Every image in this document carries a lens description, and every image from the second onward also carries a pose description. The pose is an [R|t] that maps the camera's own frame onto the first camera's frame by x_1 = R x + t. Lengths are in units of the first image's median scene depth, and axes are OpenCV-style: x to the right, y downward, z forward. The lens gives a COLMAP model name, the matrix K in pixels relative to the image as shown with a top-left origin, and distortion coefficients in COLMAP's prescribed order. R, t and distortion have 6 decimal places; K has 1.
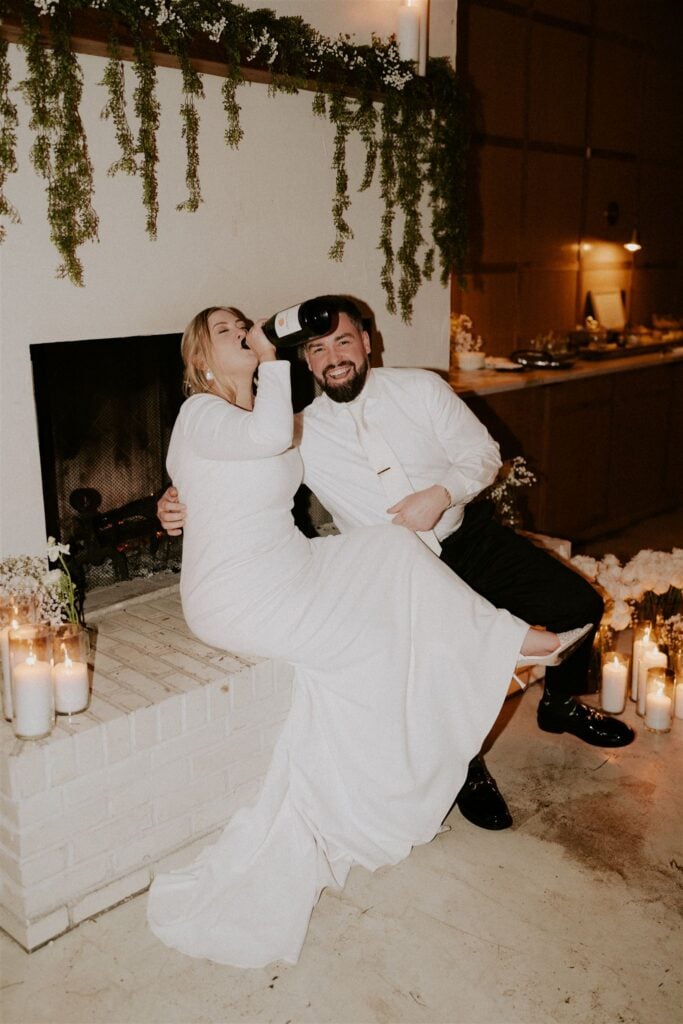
lens RADIAL K [[1034.9, 0, 341.5], [0, 1034.9, 512.0], [0, 0, 1]] dist [-0.000836, 0.000640]
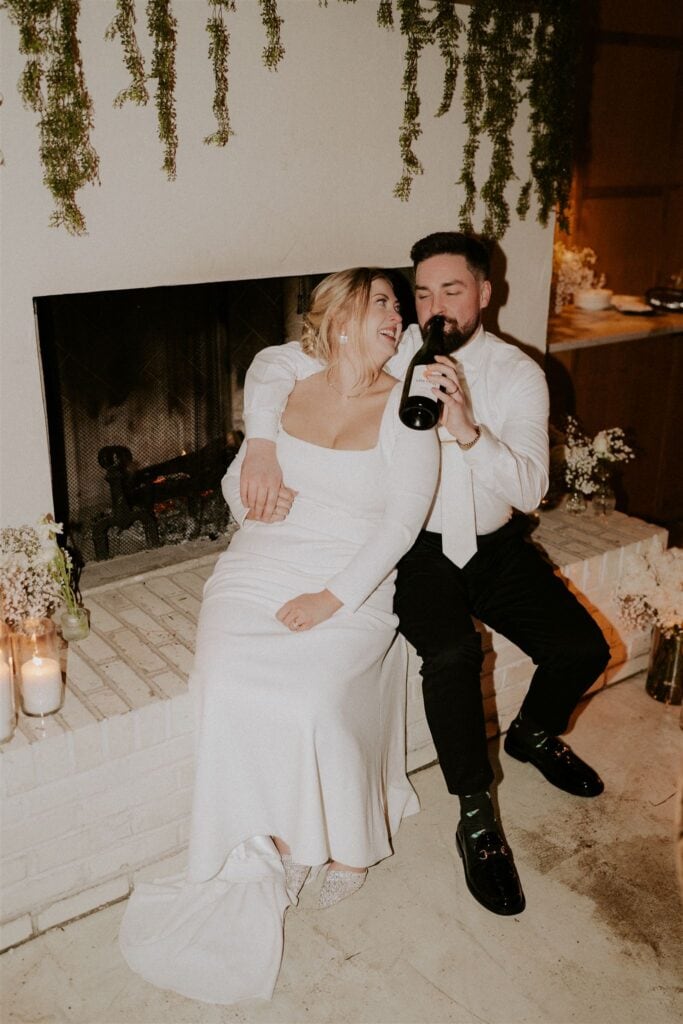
lens RADIAL K [[1034.9, 0, 341.5], [0, 1034.9, 512.0], [0, 0, 1]] dist [-0.000836, 0.000640]
pose [[0.984566, 0.071946, -0.159543, 0.111750], [-0.055612, 0.992960, 0.104584, -0.078337], [0.165944, -0.094097, 0.981636, 0.129638]]
